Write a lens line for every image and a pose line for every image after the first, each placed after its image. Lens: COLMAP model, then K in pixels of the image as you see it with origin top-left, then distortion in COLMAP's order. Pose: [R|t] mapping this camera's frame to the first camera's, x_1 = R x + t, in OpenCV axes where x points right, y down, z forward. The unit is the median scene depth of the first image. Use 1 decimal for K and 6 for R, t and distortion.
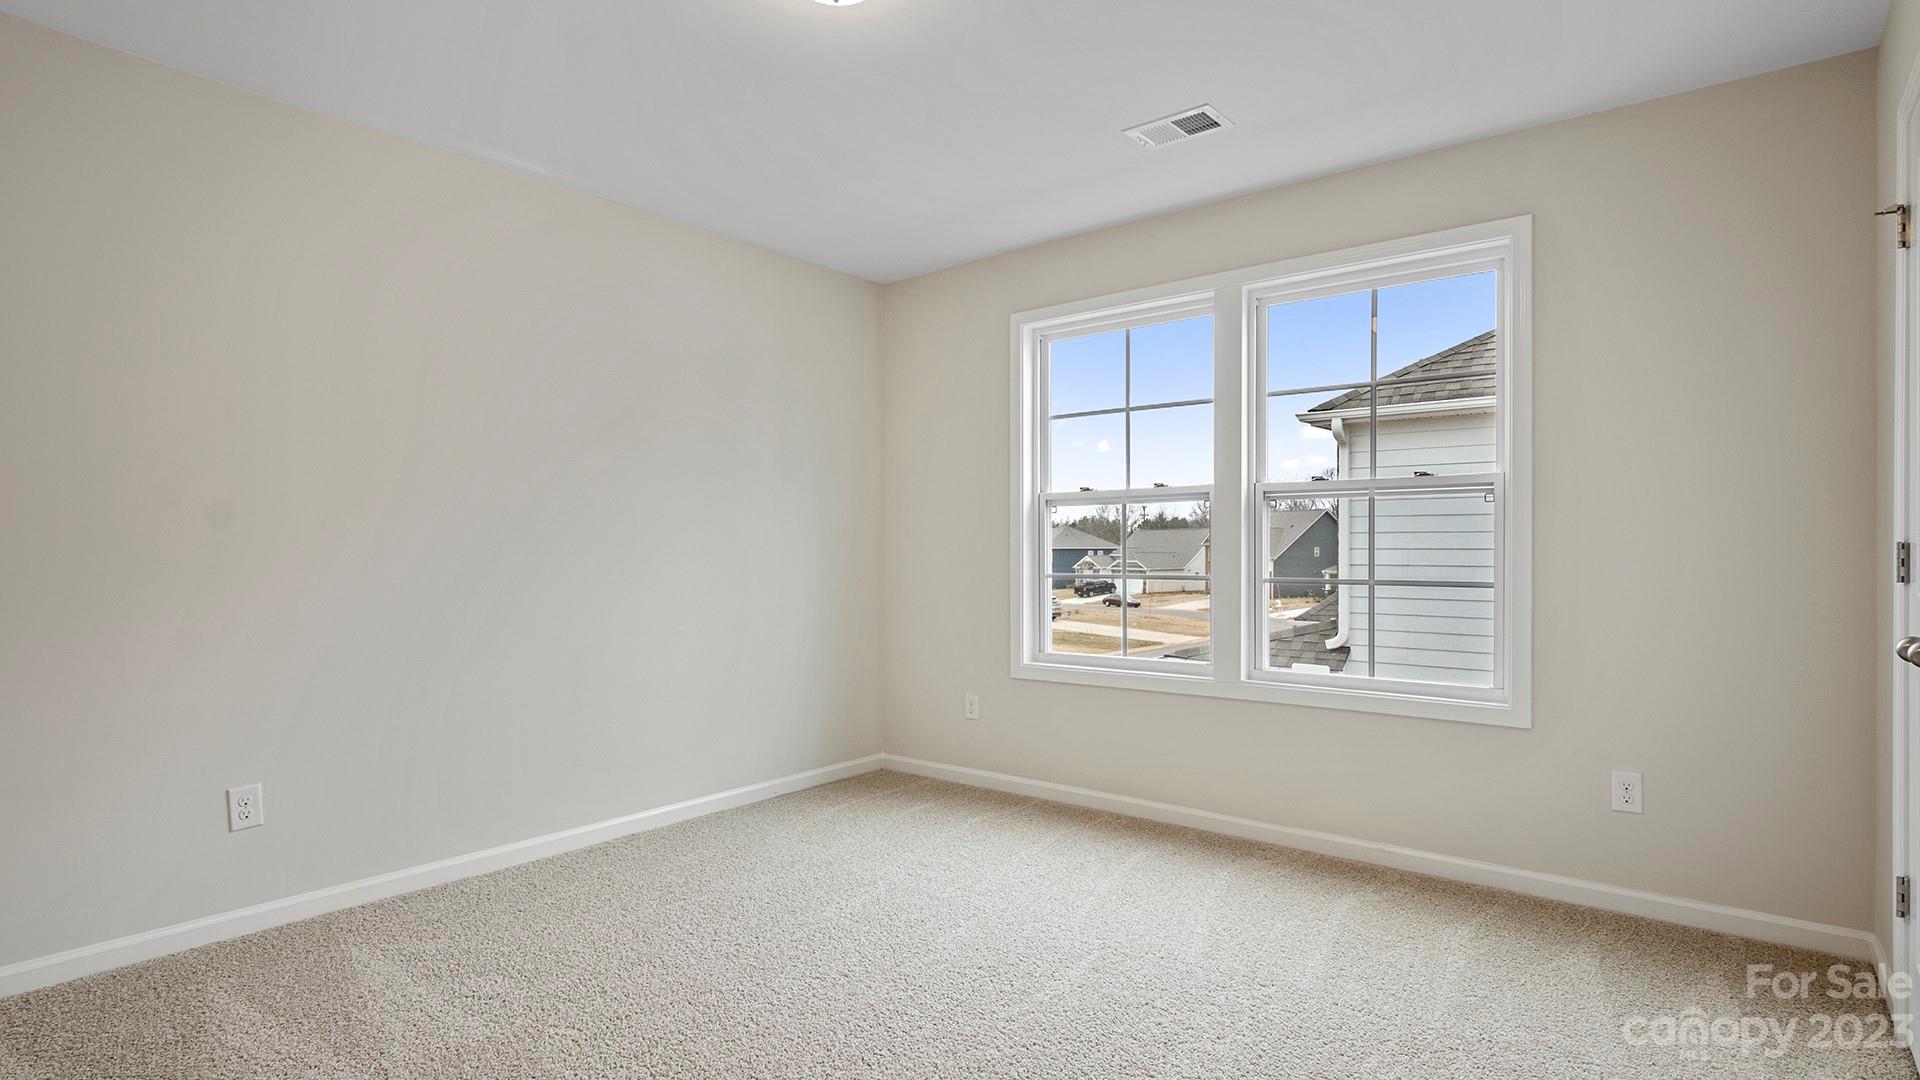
lens RADIAL K [[968.4, 0, 955.3], [0, 968.4, 534.3], [0, 0, 1]] dist [0.002846, 0.000244]
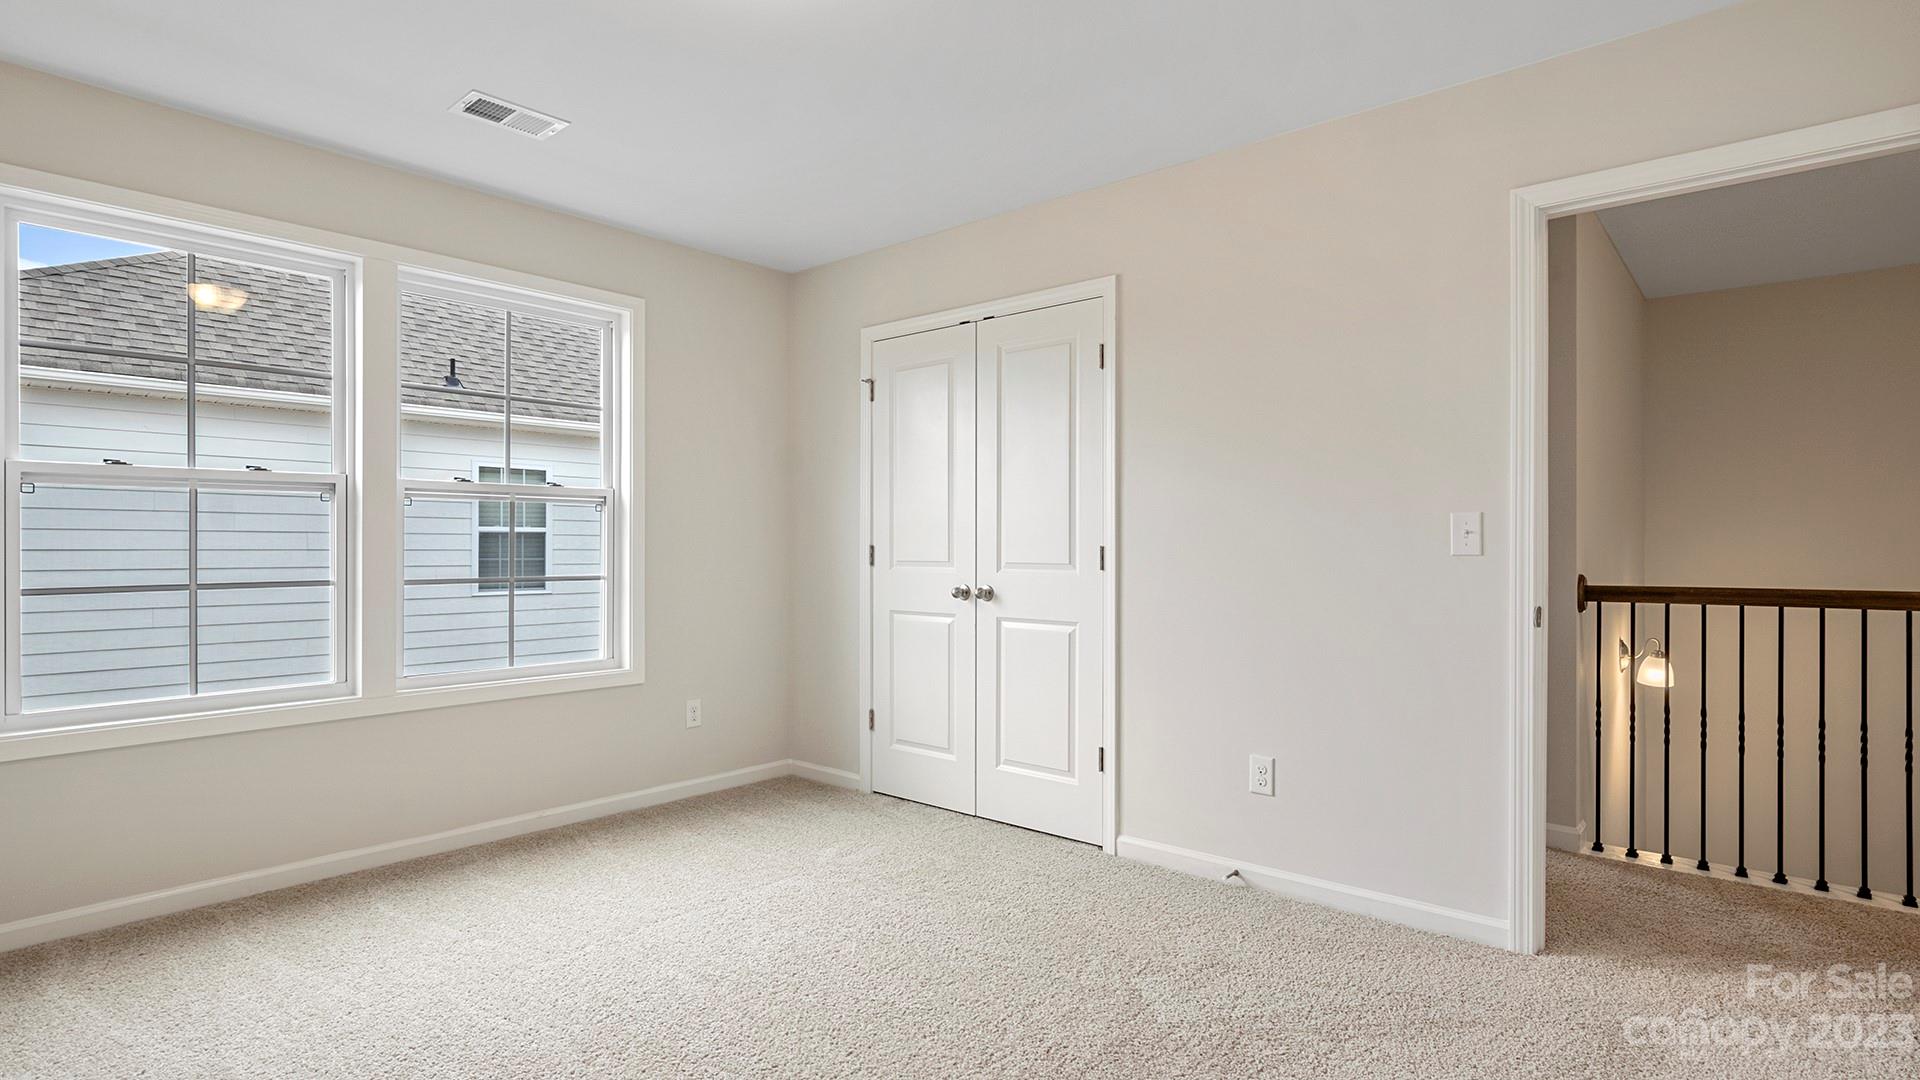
lens RADIAL K [[968.4, 0, 955.1], [0, 968.4, 547.4], [0, 0, 1]] dist [0.002846, 0.000244]
pose [[0.045227, -0.004635, 0.998966, -0.547477], [-0.013098, 0.999901, 0.005233, -0.000698], [-0.998891, -0.013321, 0.045162, 0.386262]]
